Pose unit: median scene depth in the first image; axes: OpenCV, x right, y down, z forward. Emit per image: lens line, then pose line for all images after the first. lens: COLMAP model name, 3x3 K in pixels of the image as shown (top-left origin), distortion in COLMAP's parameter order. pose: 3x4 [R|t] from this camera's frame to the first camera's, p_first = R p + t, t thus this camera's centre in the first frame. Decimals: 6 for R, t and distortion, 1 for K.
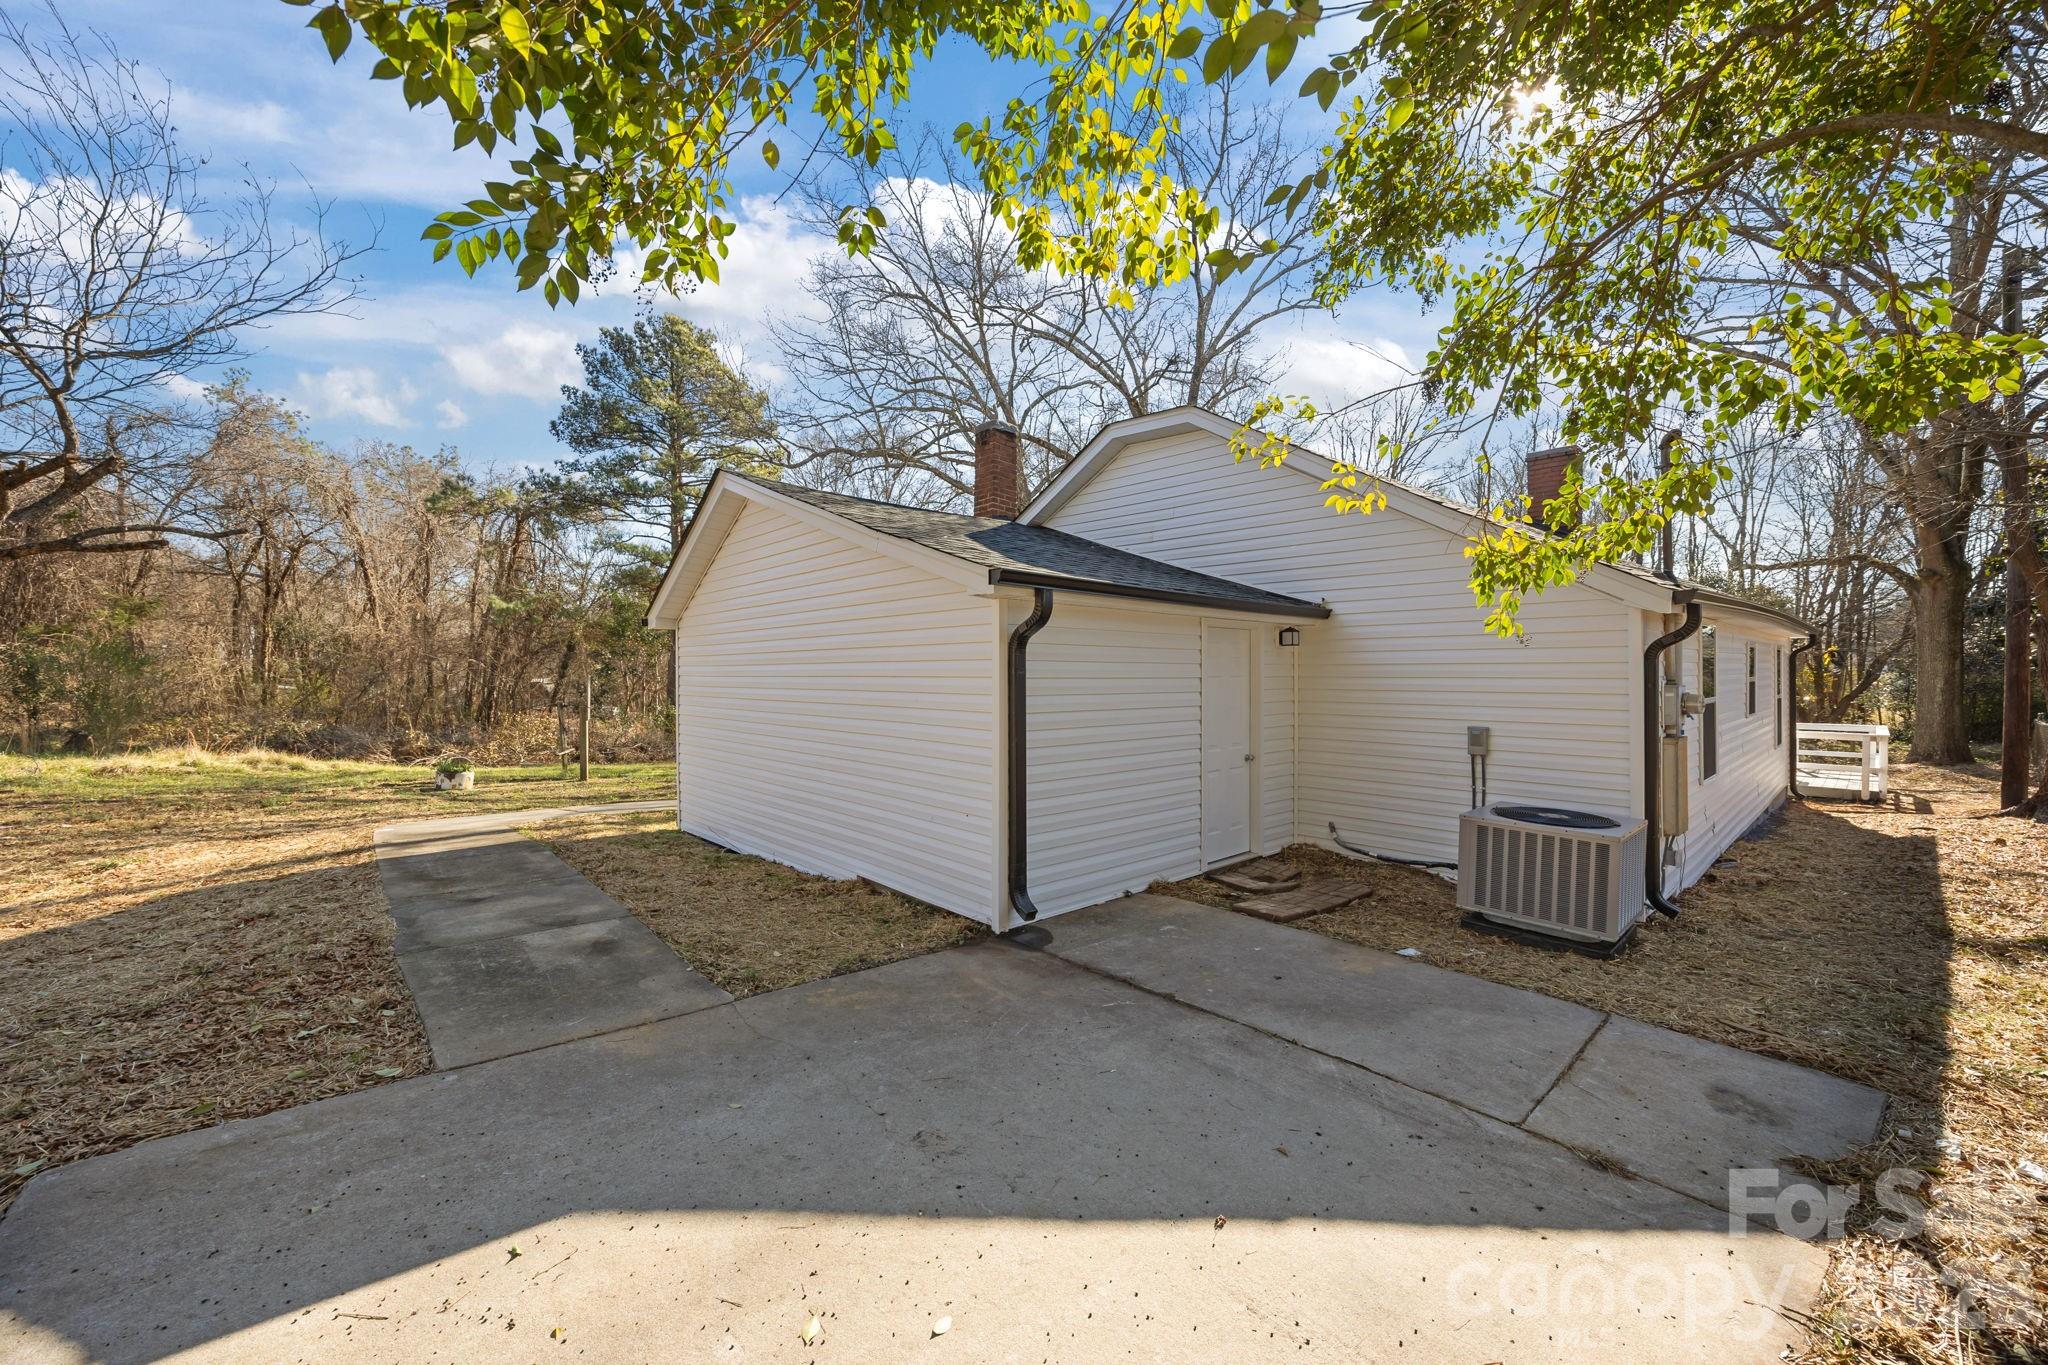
lens RADIAL K [[789.1, 0, 1016.3], [0, 789.1, 678.3], [0, 0, 1]] dist [-0.003428, -0.000623]
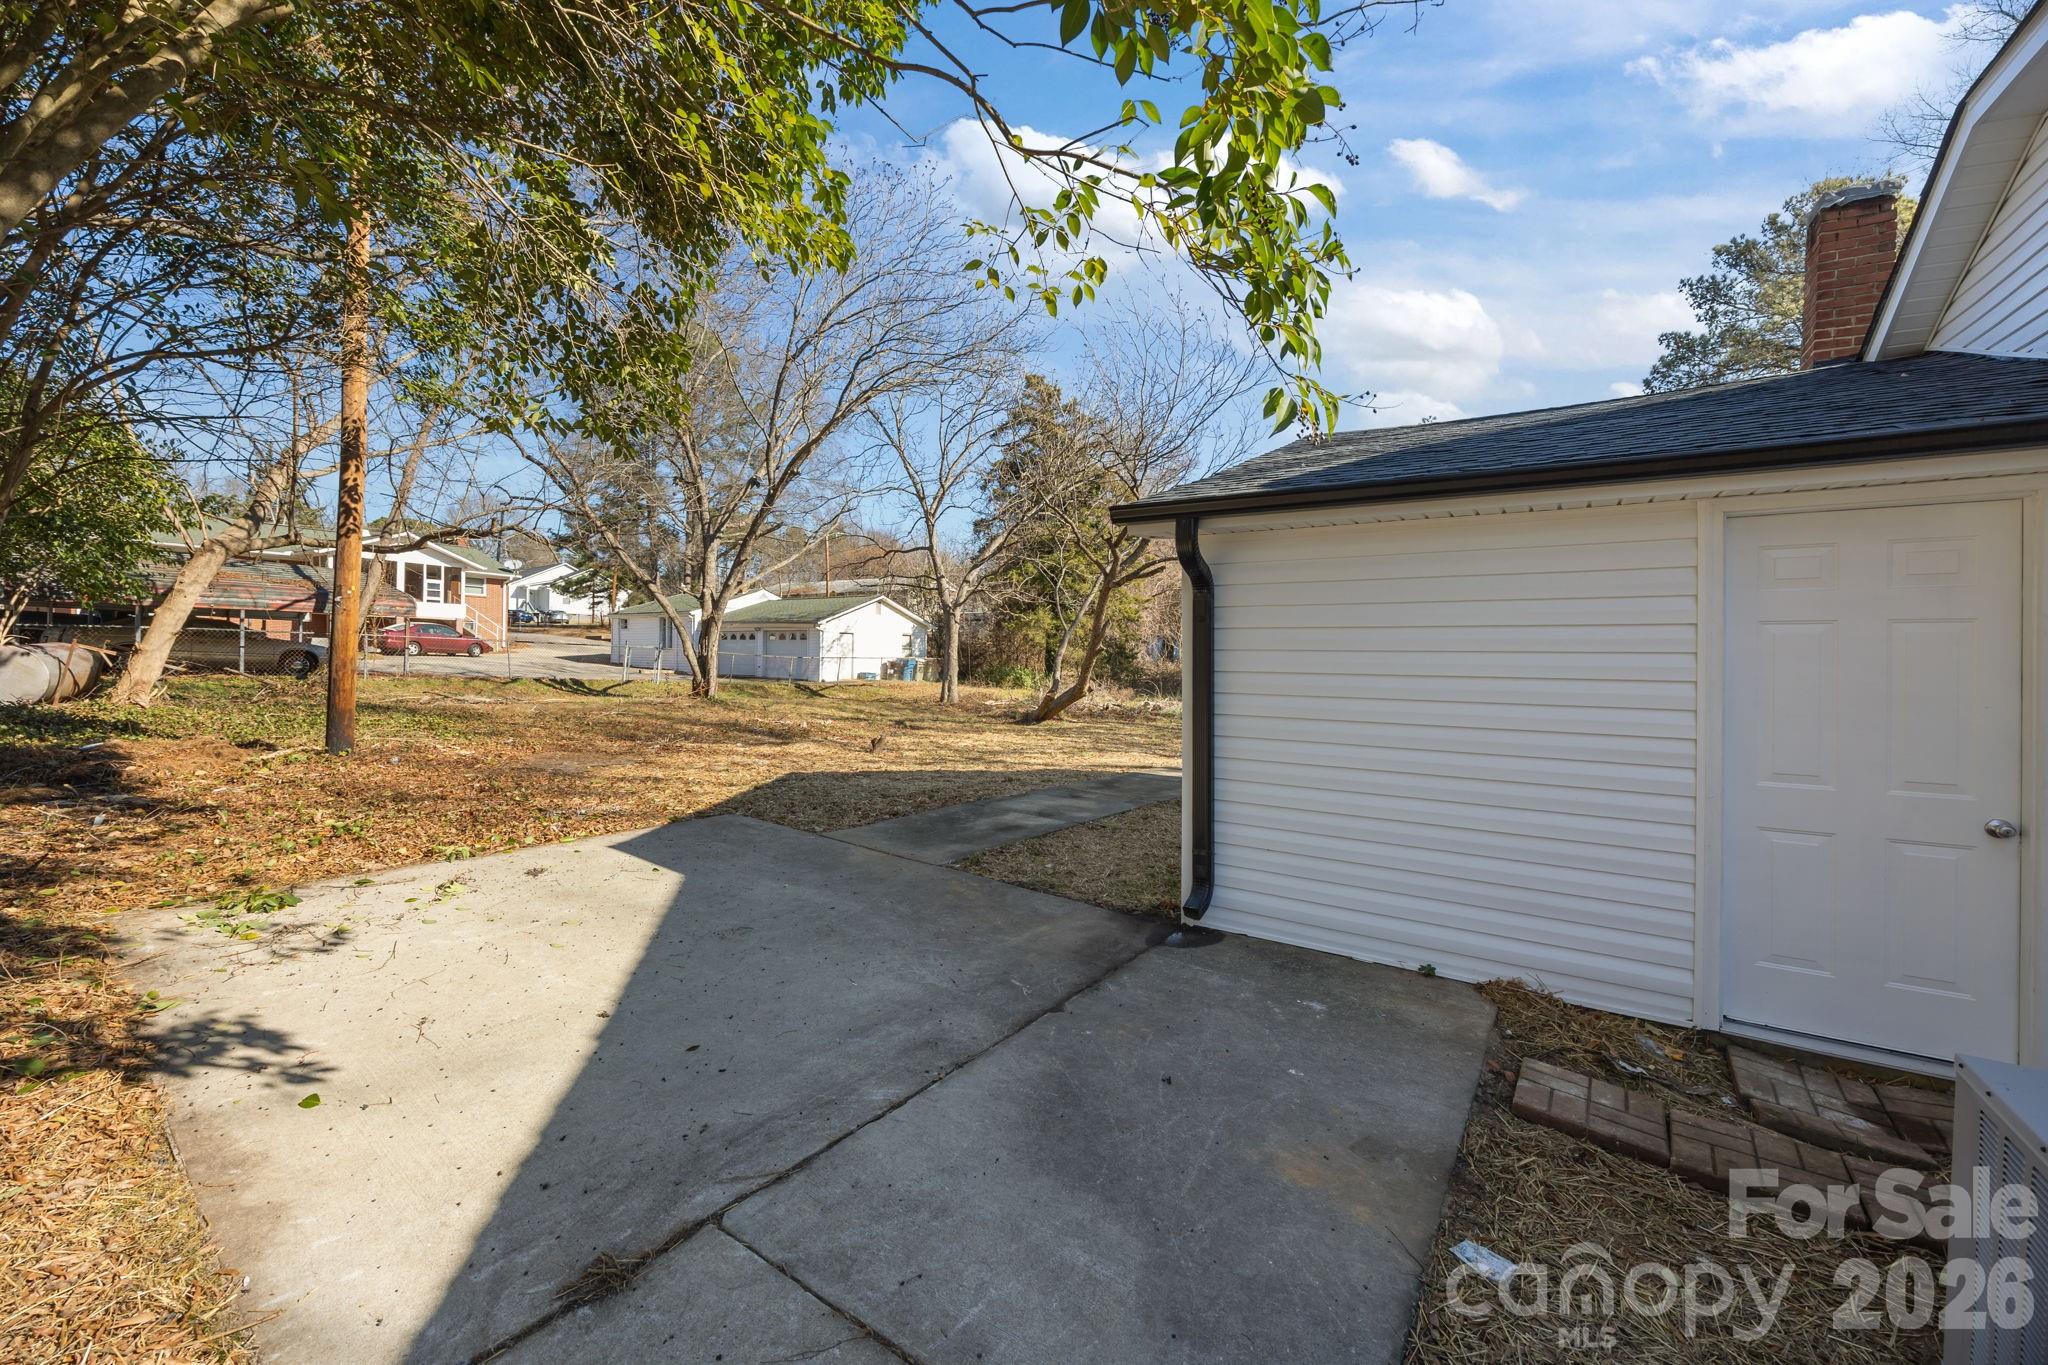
lens RADIAL K [[789.1, 0, 1017.0], [0, 789.1, 668.1], [0, 0, 1]] dist [-0.003428, -0.000623]
pose [[0.241617, 0.018112, -0.970203, 0.887597], [-0.018915, 0.999724, 0.013953, 0.037695], [0.970187, 0.014980, 0.241893, 0.698849]]
